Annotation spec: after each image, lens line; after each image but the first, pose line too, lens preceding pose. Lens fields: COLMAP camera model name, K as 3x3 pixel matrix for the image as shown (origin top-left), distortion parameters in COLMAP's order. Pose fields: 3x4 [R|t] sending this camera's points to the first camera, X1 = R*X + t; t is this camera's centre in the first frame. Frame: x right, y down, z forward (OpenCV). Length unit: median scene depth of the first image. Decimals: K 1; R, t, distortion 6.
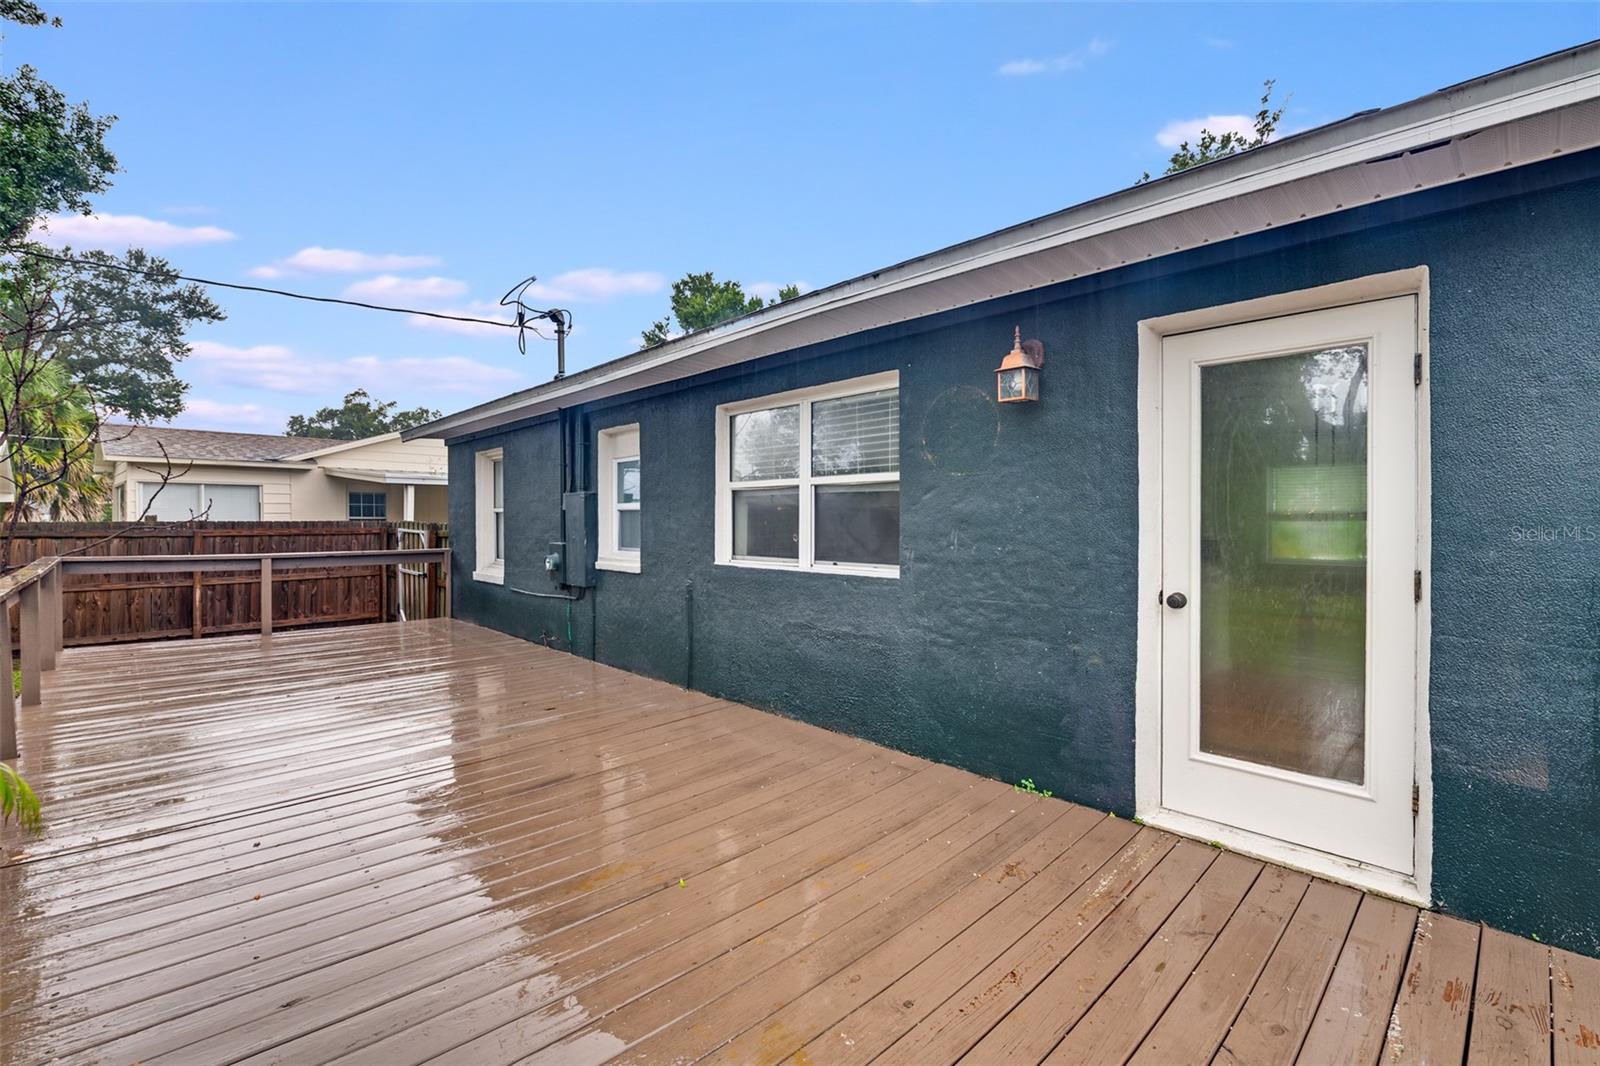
lens RADIAL K [[779.8, 0, 800.0], [0, 779.8, 533.0], [0, 0, 1]] dist [-0.002776, -0.016781]
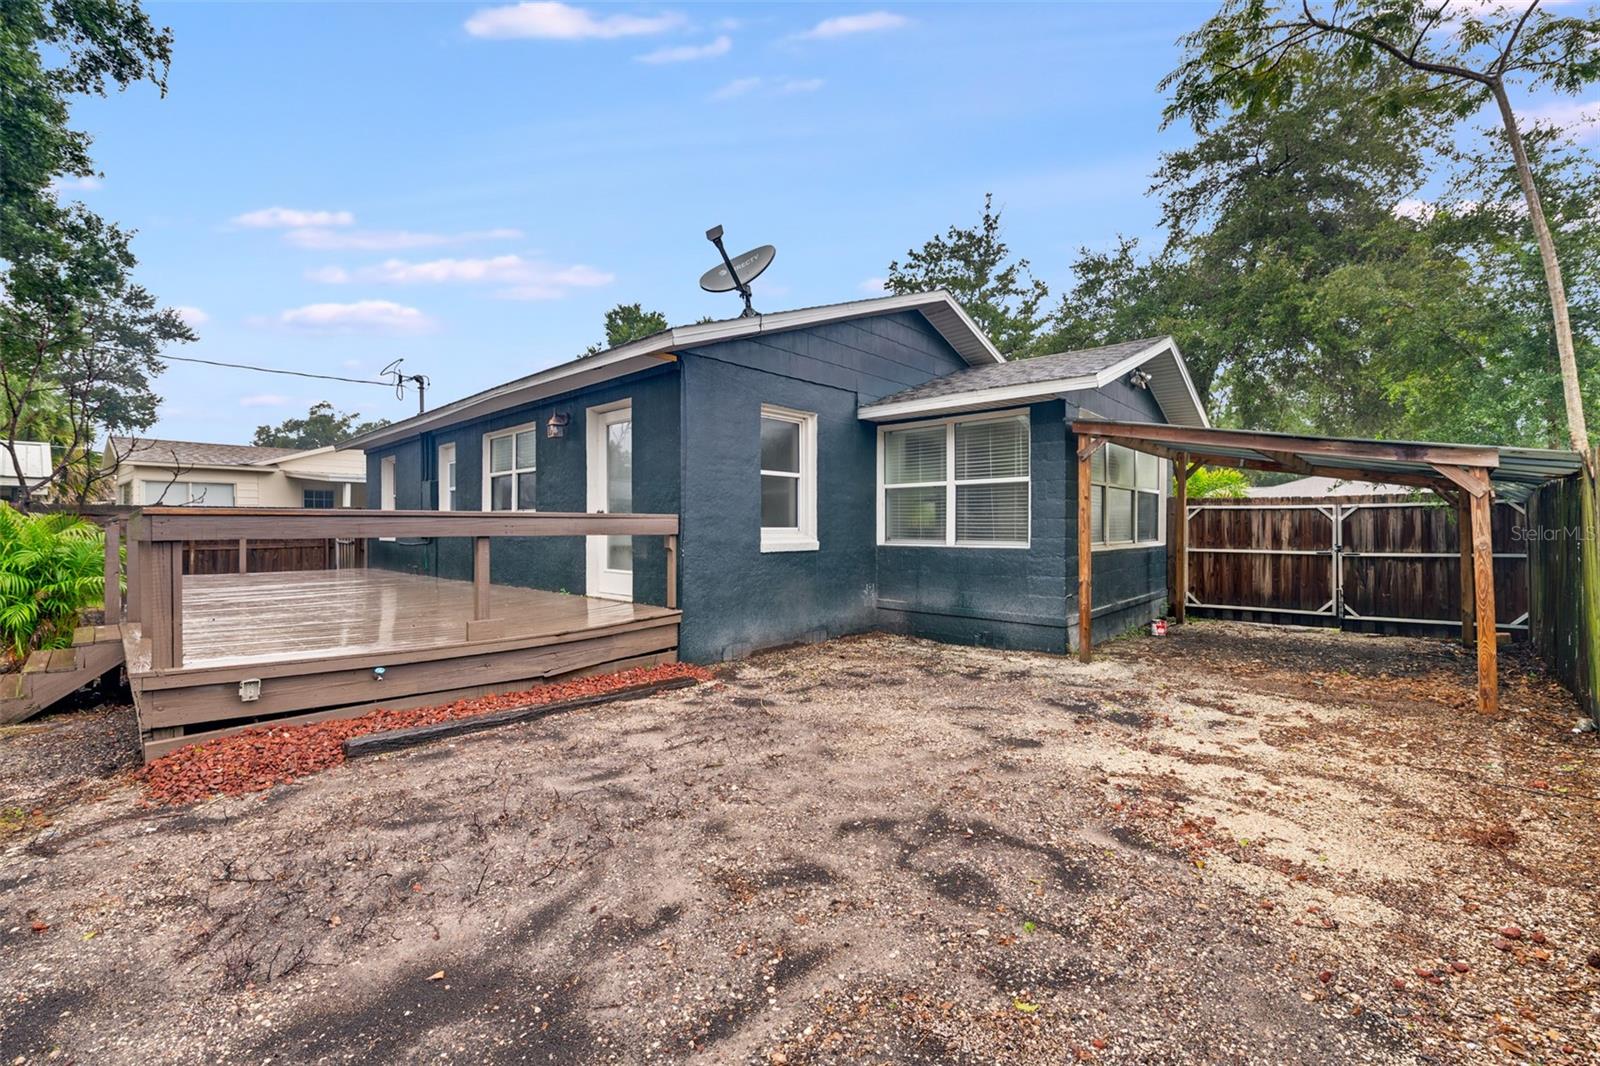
lens RADIAL K [[741.3, 0, 800.0], [0, 741.3, 533.0], [0, 0, 1]] dist [-0.013715, -0.010954]
pose [[0.998373, -0.000377, 0.057028, 0.061782], [0.000878, 0.999961, -0.008774, 0.010862], [-0.057022, 0.008810, 0.998334, -0.095259]]
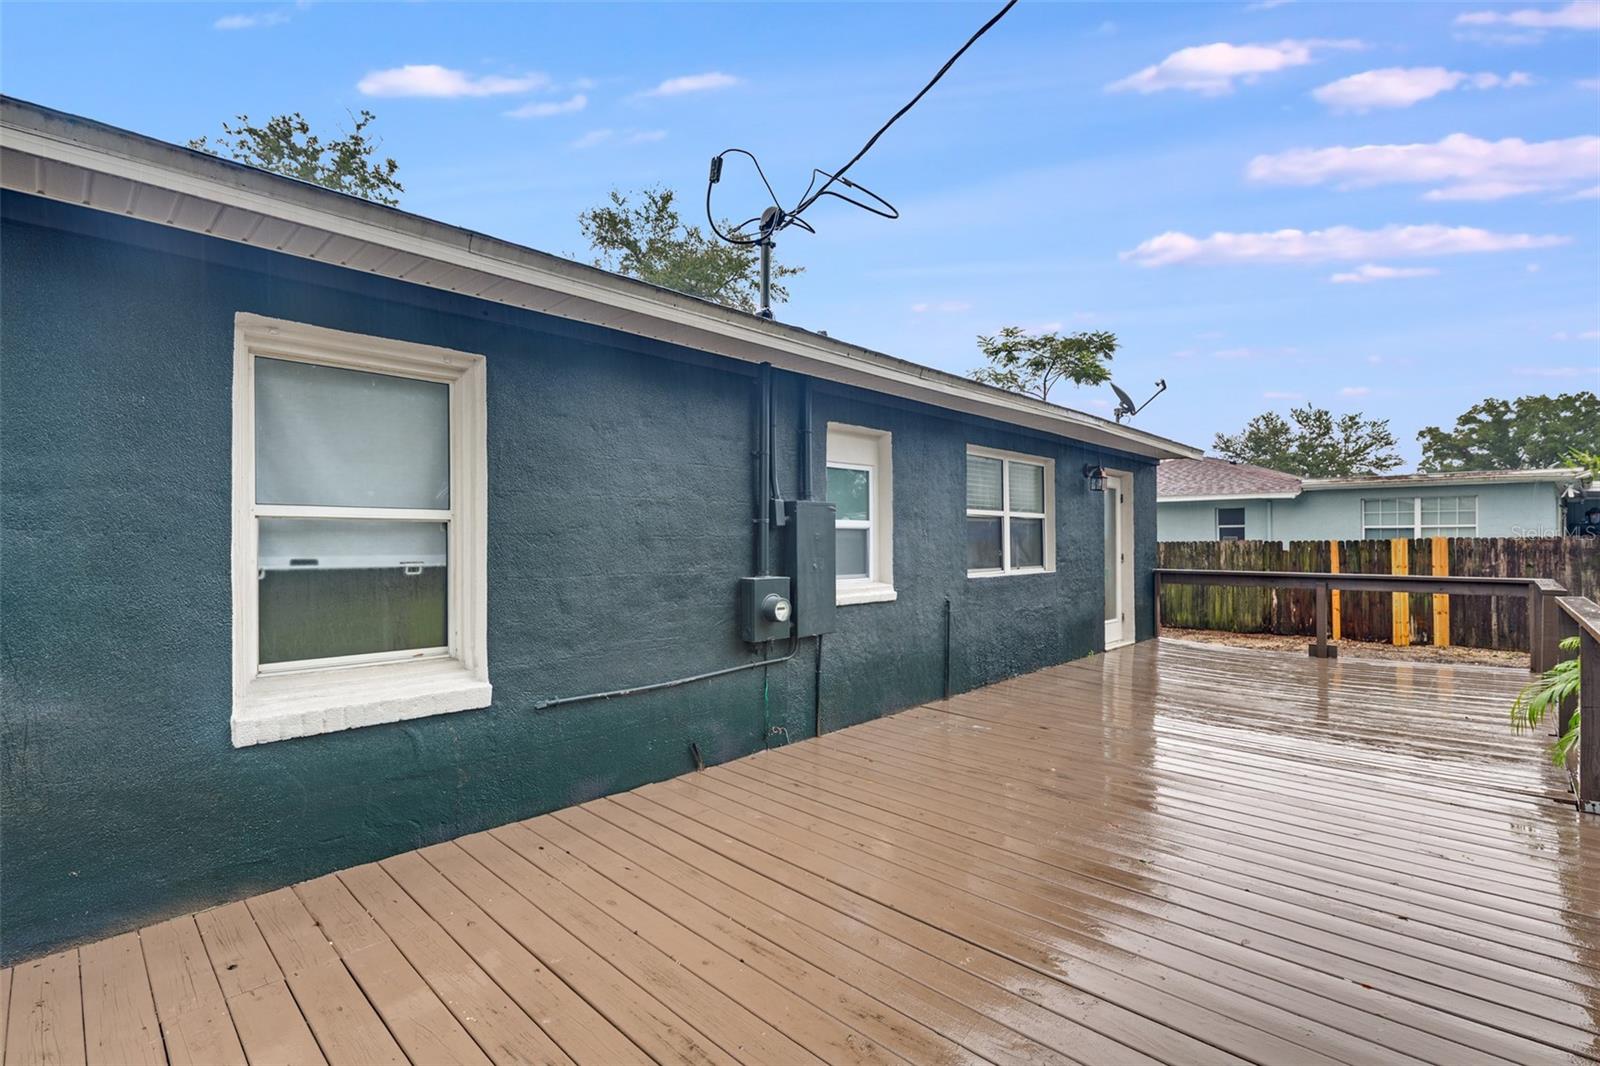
lens RADIAL K [[722.4, 0, 800.0], [0, 722.4, 533.0], [0, 0, 1]] dist [-0.001244, -0.000019]
pose [[-0.082454, 0.013768, 0.996500, -0.123874], [0.022144, 0.999683, -0.011980, -0.002169], [-0.996349, 0.021079, -0.082733, 0.141484]]
